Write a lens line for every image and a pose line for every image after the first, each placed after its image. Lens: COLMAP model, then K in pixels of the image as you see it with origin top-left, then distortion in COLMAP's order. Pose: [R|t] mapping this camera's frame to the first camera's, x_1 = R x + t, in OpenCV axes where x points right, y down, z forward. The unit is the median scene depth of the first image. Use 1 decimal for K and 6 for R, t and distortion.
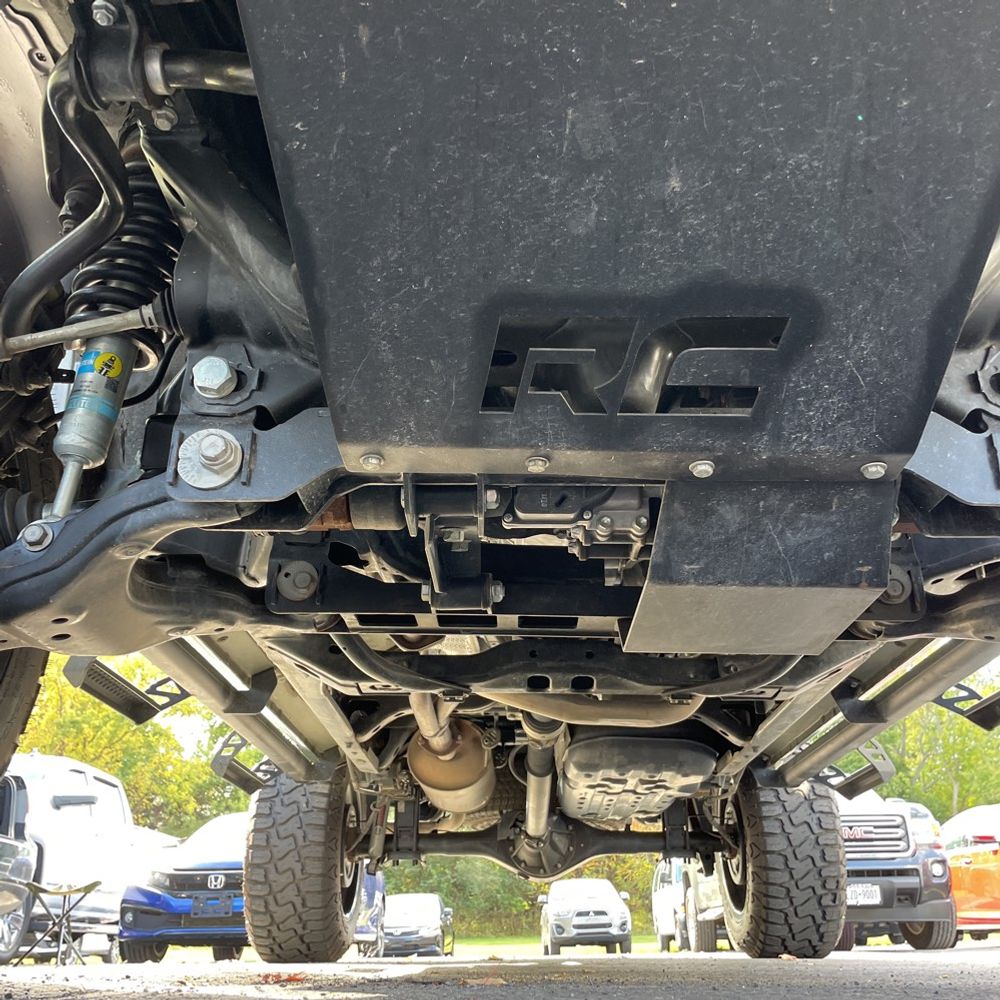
lens RADIAL K [[1018.2, 0, 499.4], [0, 1018.2, 499.3], [0, 0, 1]] dist [0.032190, 0.000000]
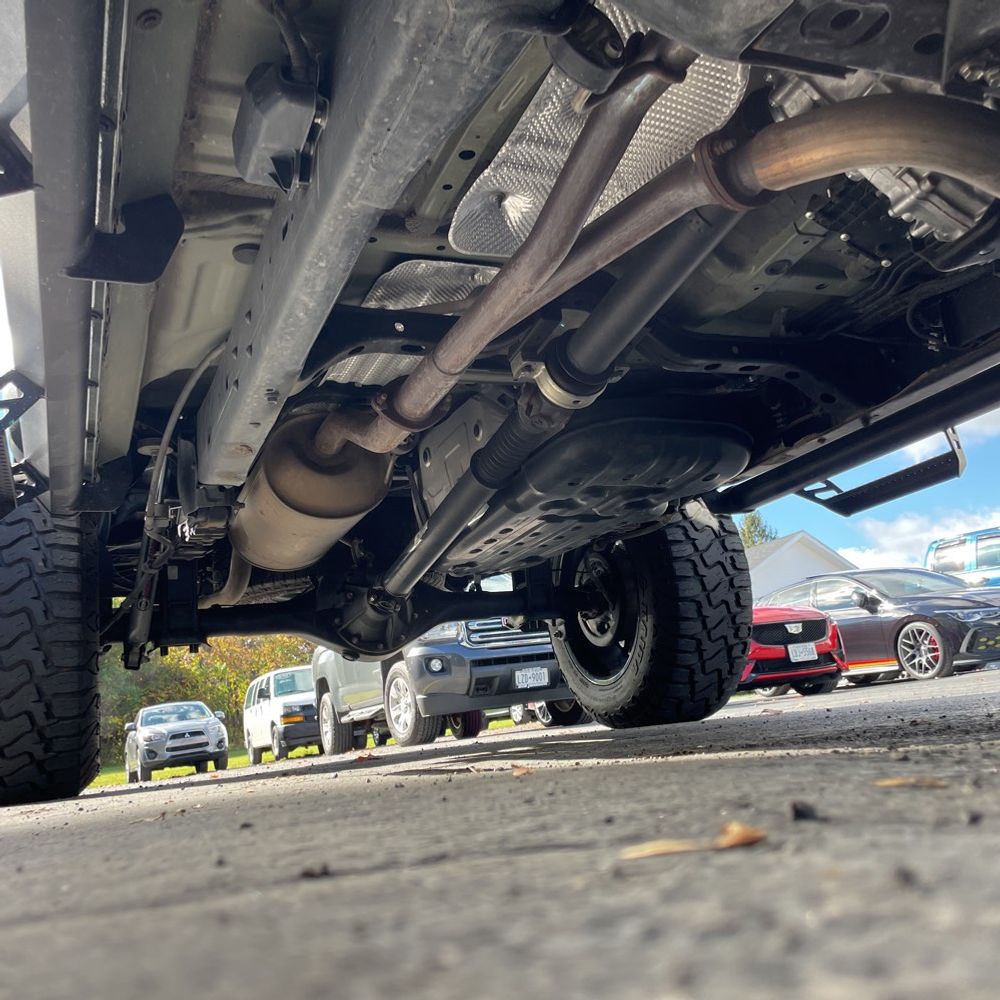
lens RADIAL K [[1018.2, 0, 496.7], [0, 1018.2, 499.2], [0, 0, 1]] dist [0.032190, 0.000000]
pose [[0.914062, -0.004535, 0.405548, -0.192194], [-0.061857, 0.986680, 0.150451, 0.152389], [-0.400829, -0.162608, 0.901607, 0.341393]]
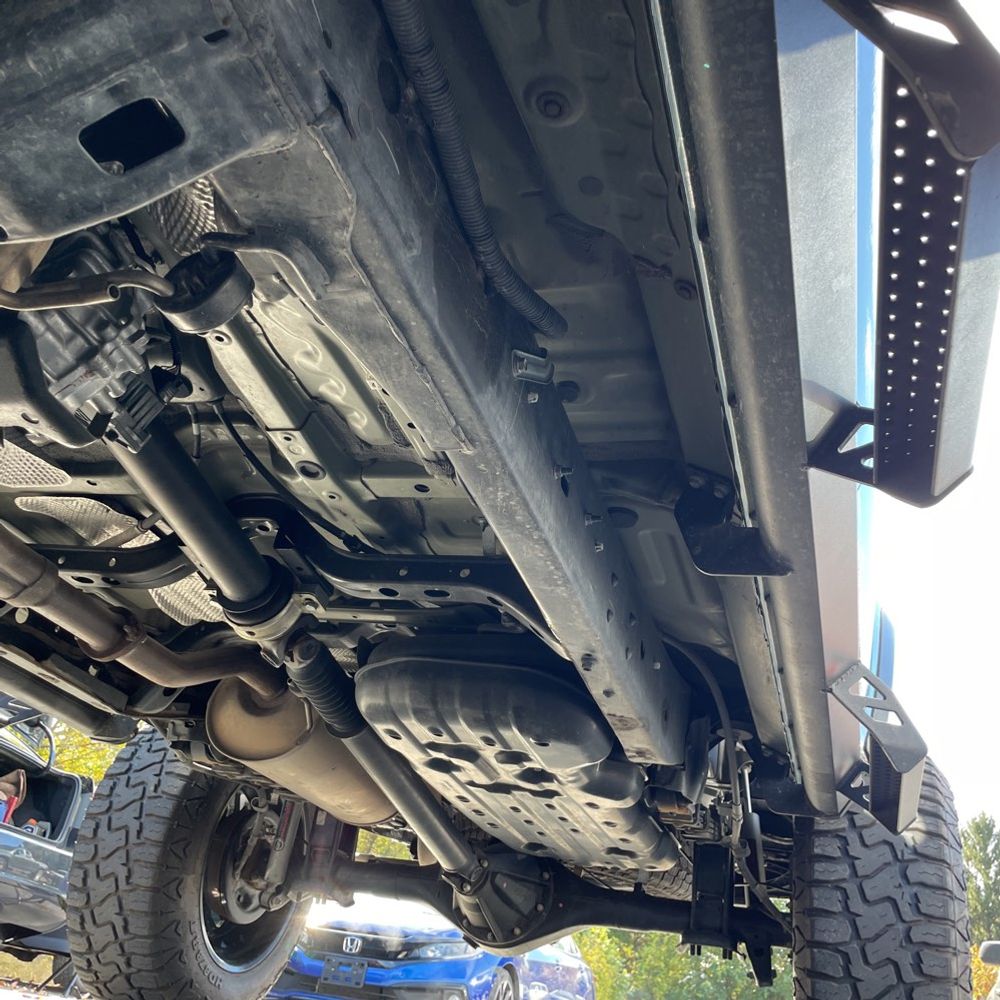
lens RADIAL K [[1018.2, 0, 507.4], [0, 1018.2, 505.1], [0, 0, 1]] dist [0.032190, 0.000000]
pose [[0.952099, 0.009999, -0.305627, 0.266846], [-0.039168, 0.995220, -0.089459, 0.158320], [0.303271, 0.097144, 0.947940, 0.380420]]
